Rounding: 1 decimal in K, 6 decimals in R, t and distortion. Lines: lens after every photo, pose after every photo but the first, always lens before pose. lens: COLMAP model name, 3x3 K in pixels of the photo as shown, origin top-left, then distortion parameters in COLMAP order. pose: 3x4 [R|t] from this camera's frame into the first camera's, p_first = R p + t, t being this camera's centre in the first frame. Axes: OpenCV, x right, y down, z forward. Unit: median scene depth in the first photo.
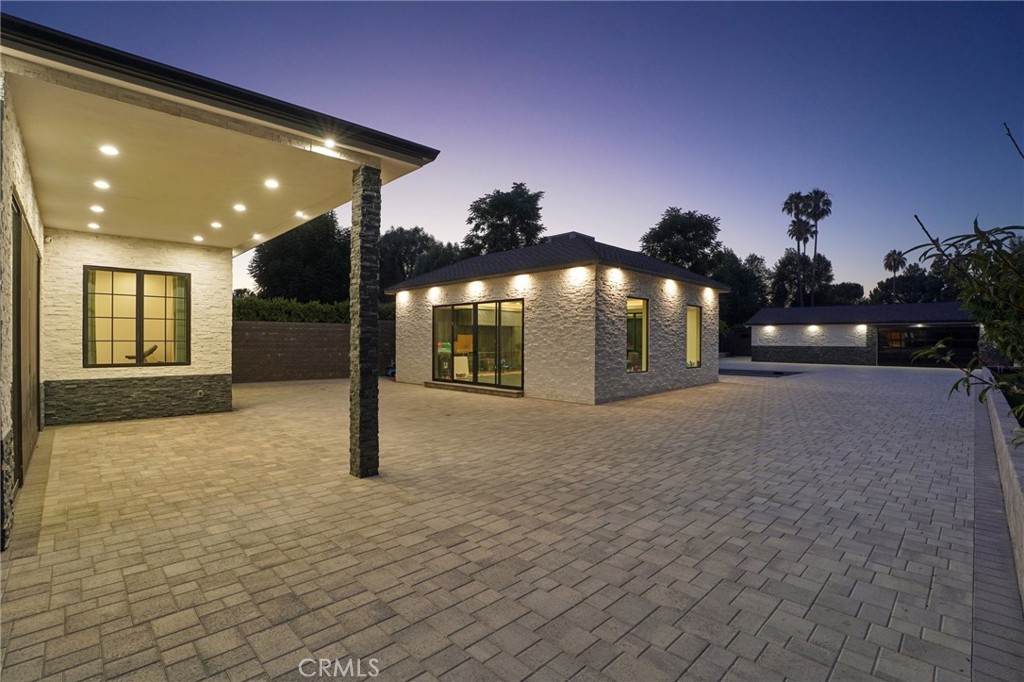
lens RADIAL K [[467.6, 0, 512.0], [0, 467.6, 341.0], [0, 0, 1]] dist [-0.056675, 0.000624]
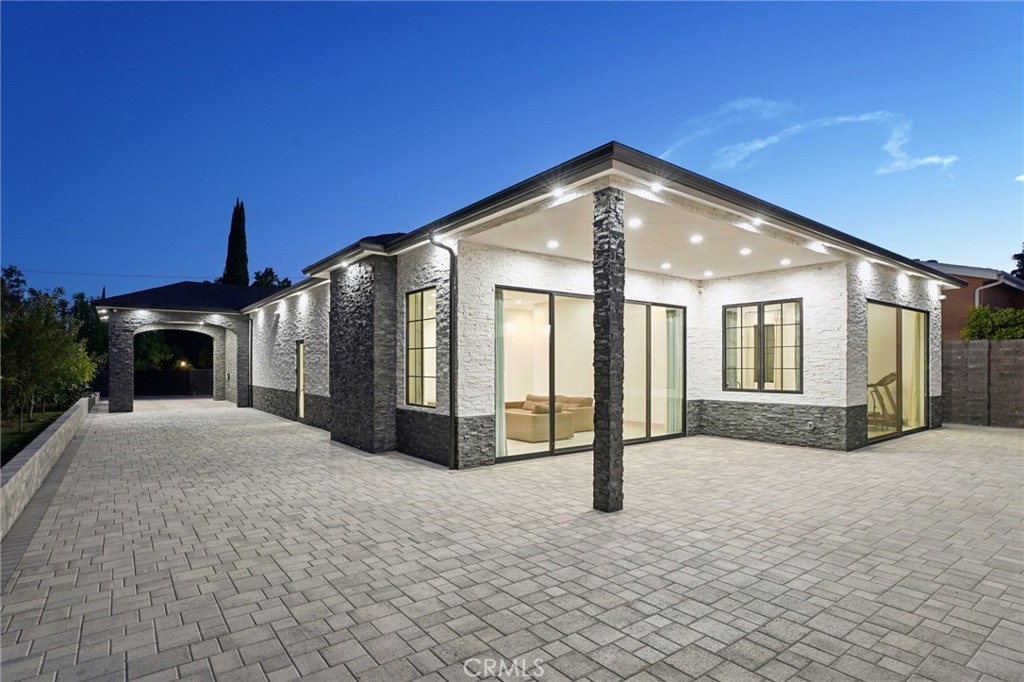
lens RADIAL K [[529.4, 0, 511.5], [0, 529.4, 367.1], [0, 0, 1]] dist [-0.054709, 0.031597]
pose [[-0.119635, -0.002326, -0.992815, 0.905253], [0.003304, 0.999991, -0.002740, -0.004230], [0.992812, -0.003608, -0.119626, 1.064029]]
